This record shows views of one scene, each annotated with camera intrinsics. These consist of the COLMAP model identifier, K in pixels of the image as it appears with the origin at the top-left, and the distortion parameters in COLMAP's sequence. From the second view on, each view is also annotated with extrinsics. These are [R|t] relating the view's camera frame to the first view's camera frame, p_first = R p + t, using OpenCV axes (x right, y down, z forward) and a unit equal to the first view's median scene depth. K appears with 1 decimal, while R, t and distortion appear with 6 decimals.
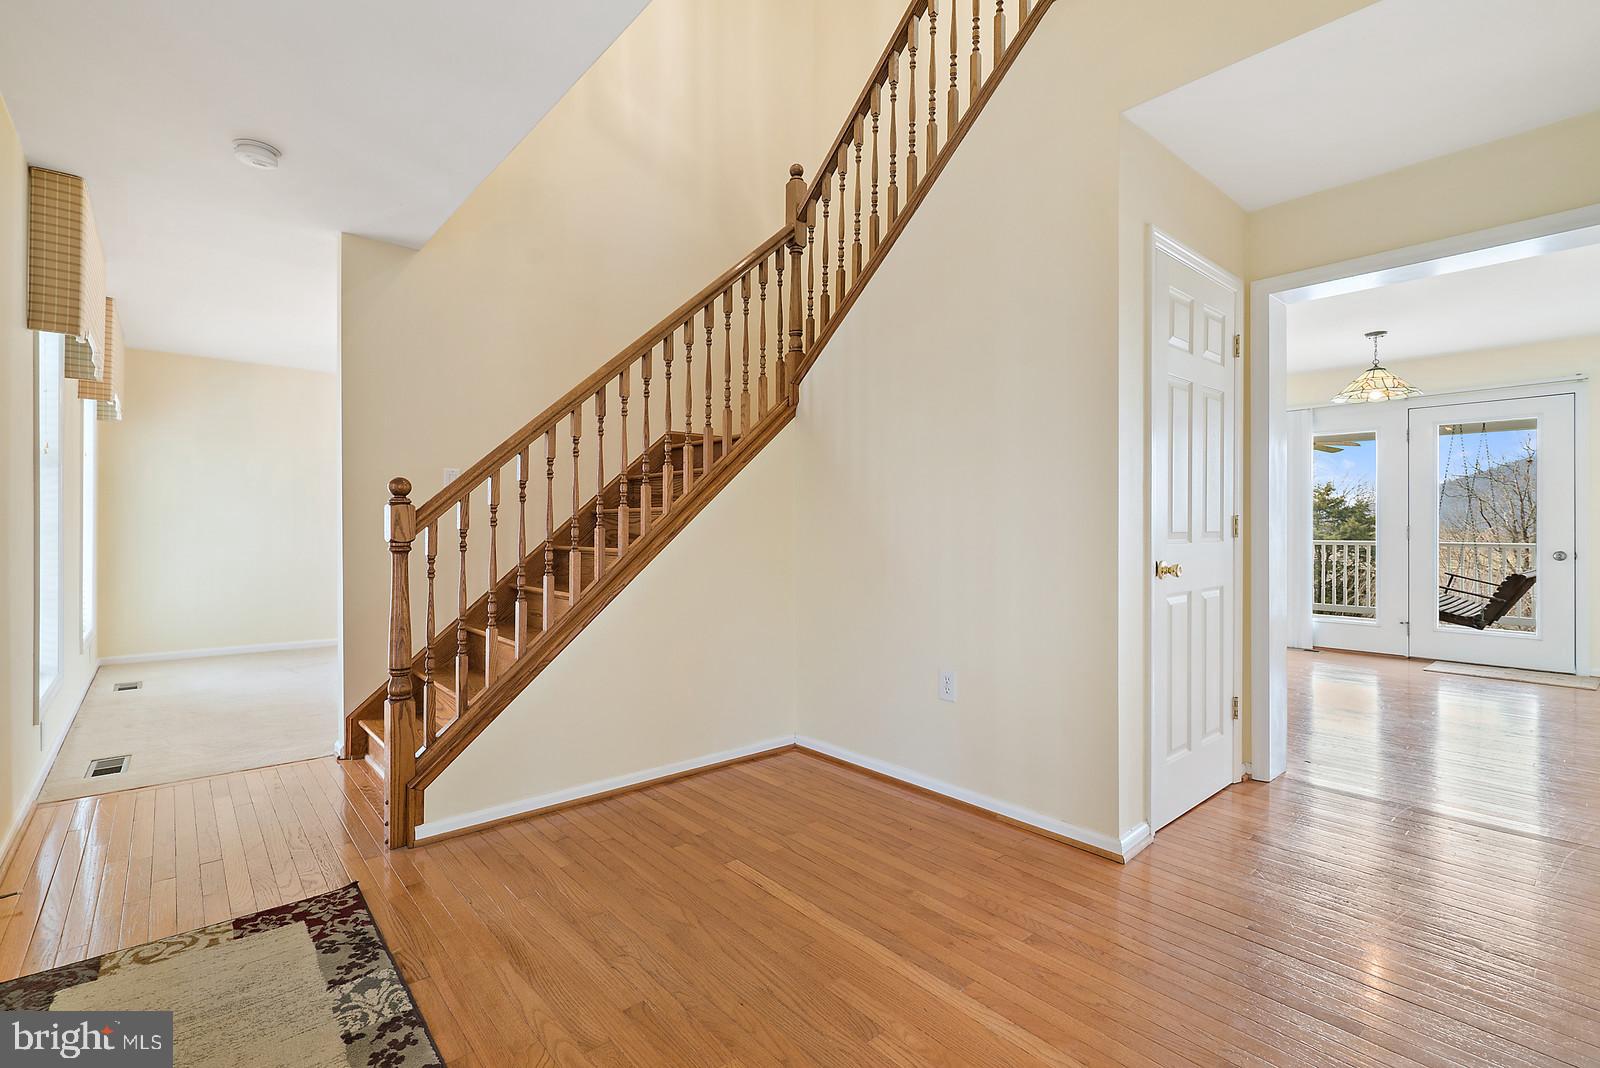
lens RADIAL K [[718.6, 0, 771.8], [0, 718.6, 531.1], [0, 0, 1]] dist [0.000774, 0.000395]
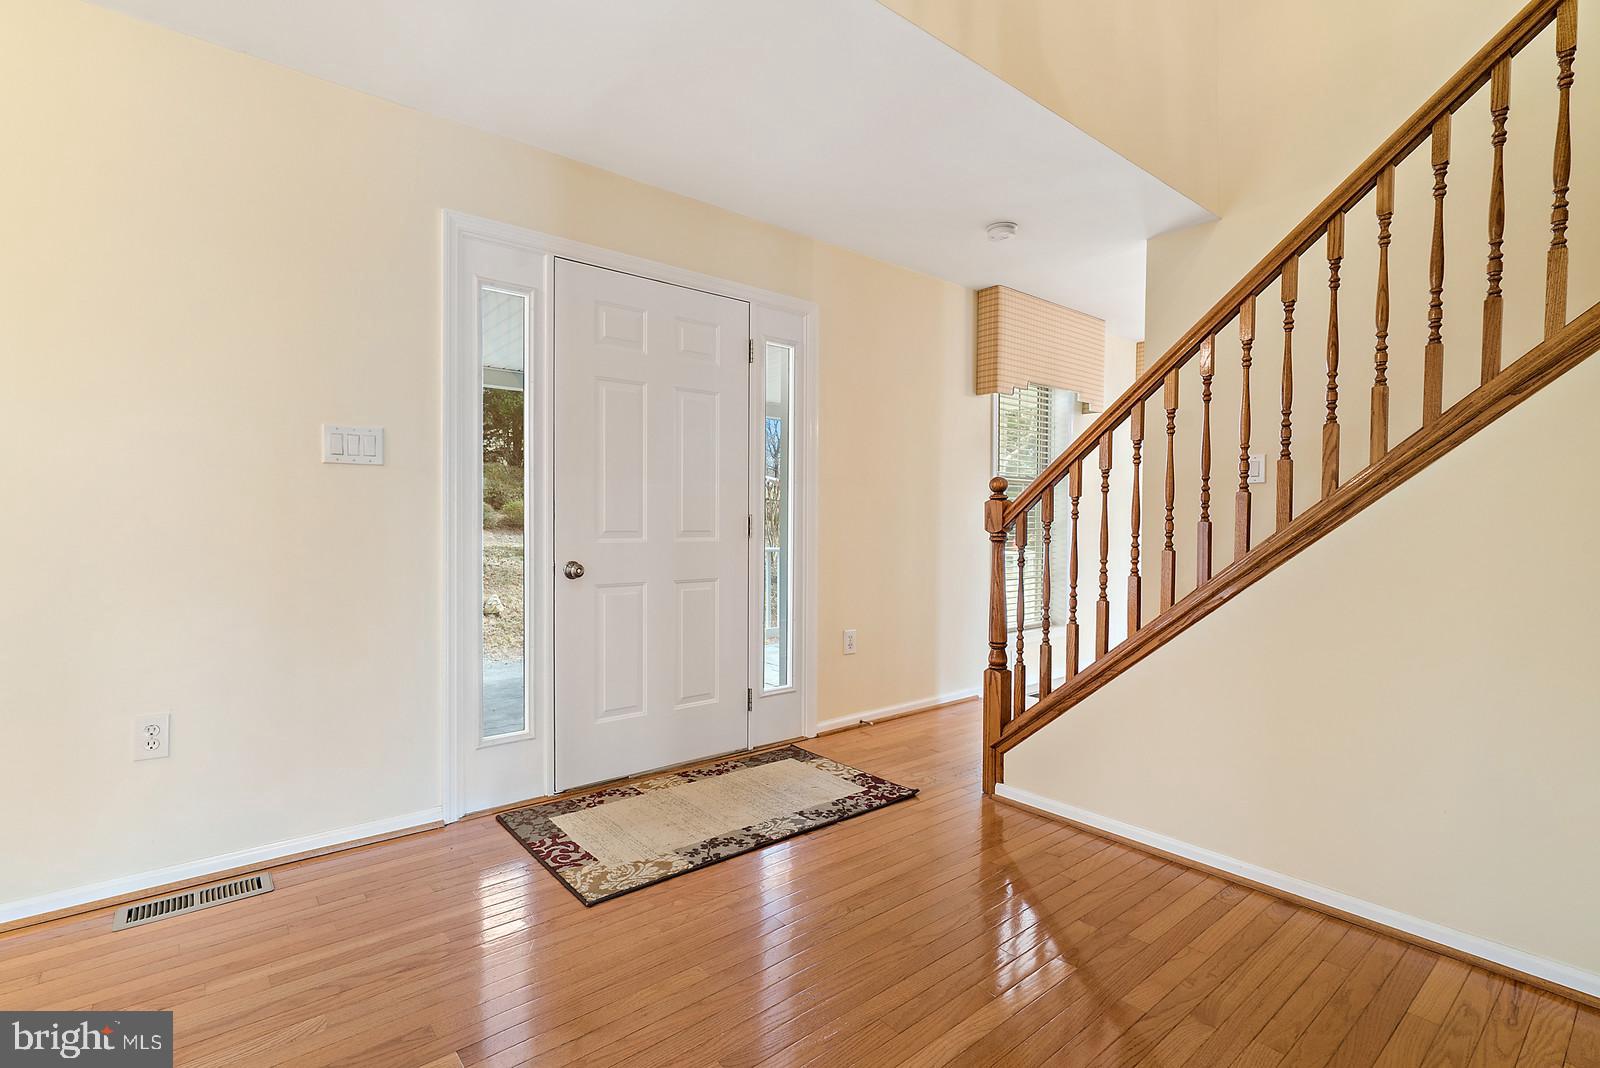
lens RADIAL K [[754.3, 0, 800.0], [0, 754.3, 534.0], [0, 0, 1]] dist [-0.000102, -0.000206]
pose [[-0.005916, 0.015570, -0.999861, 0.688512], [-0.006506, 0.999857, 0.015608, 0.000072], [0.999961, 0.006597, -0.005814, 0.682294]]
